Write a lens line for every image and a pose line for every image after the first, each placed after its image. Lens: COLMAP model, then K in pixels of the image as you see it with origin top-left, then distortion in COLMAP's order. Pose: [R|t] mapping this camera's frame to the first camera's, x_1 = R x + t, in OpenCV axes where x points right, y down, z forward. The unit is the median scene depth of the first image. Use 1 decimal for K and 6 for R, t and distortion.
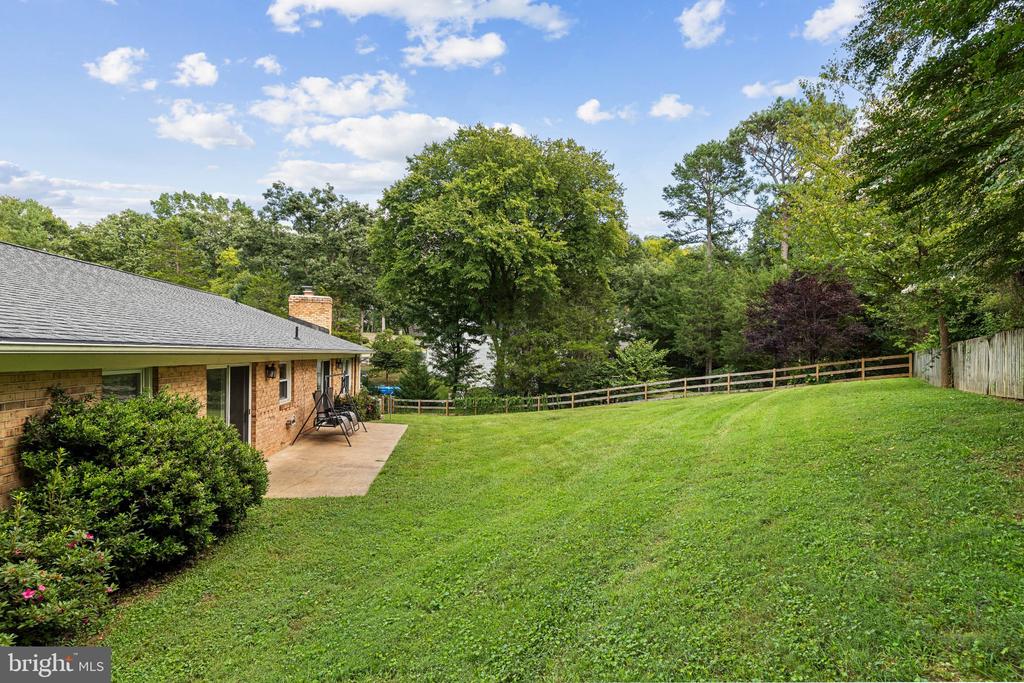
lens RADIAL K [[451.5, 0, 496.1], [0, 451.5, 343.1], [0, 0, 1]] dist [0.001105, 0.000259]
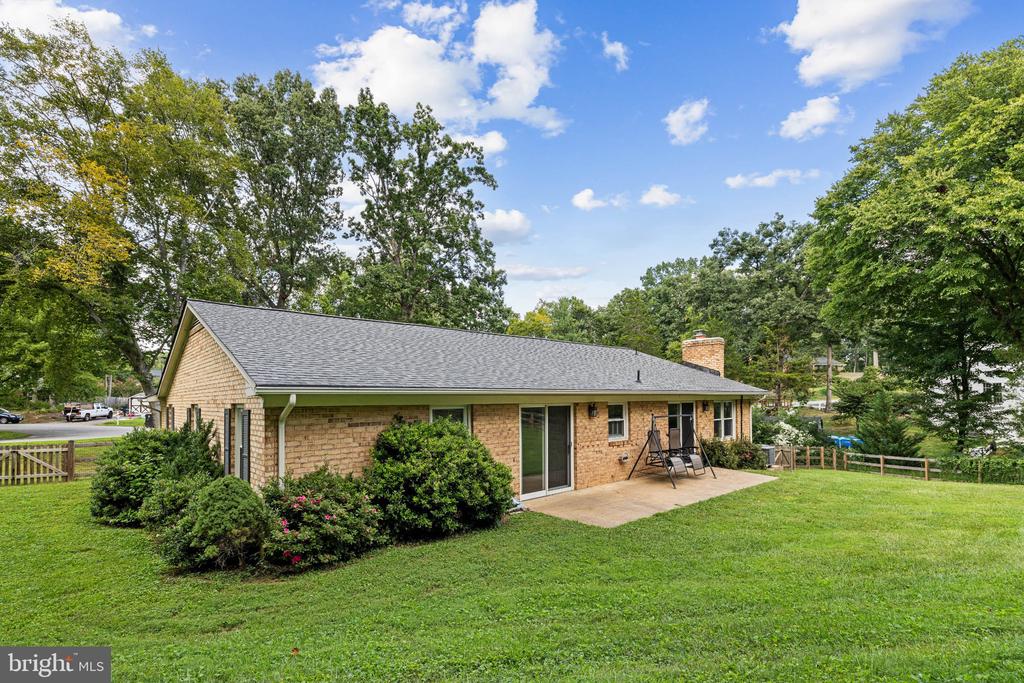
lens RADIAL K [[456.2, 0, 512.2], [0, 456.2, 381.8], [0, 0, 1]] dist [-0.002479, -0.000230]
pose [[0.578478, -0.055433, -0.813812, 0.119248], [0.039232, 0.998424, -0.040121, 0.010117], [0.814754, -0.008718, 0.579741, 0.060014]]
